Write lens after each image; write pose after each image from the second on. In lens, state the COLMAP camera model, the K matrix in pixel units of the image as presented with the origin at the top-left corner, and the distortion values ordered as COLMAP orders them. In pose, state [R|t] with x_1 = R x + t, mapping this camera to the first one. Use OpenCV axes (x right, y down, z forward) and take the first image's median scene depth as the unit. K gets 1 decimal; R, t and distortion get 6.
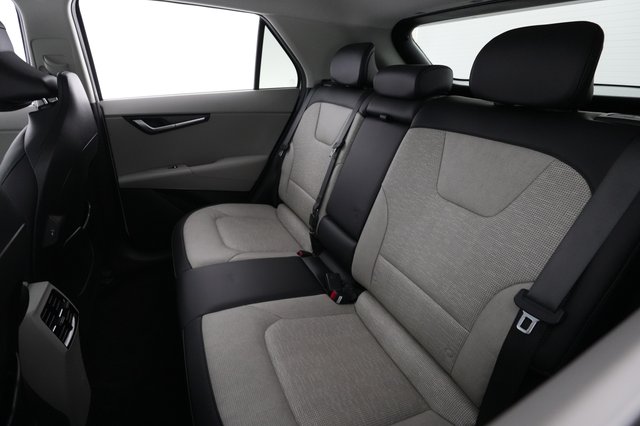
lens RADIAL K [[309.8, 0, 319.1], [0, 309.8, 210.8], [0, 0, 1]] dist [-0.002498, 0.000342]
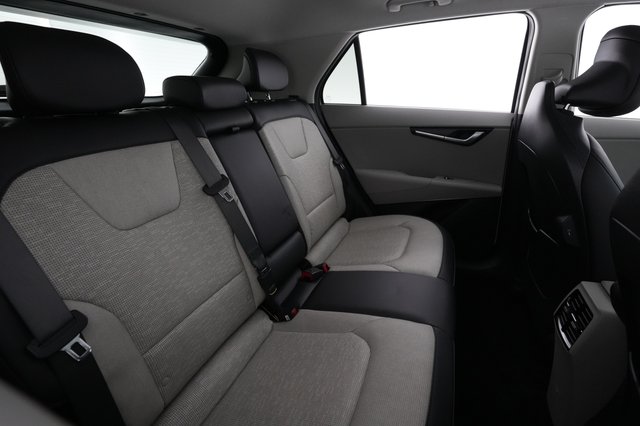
lens RADIAL K [[309.8, 0, 319.1], [0, 309.8, 210.8], [0, 0, 1]] dist [-0.002498, 0.000342]
pose [[-0.662432, -0.295356, 0.688439, -0.588770], [0.303785, 0.734127, 0.607266, -0.525522], [-0.684762, 0.611410, -0.396584, 1.152297]]
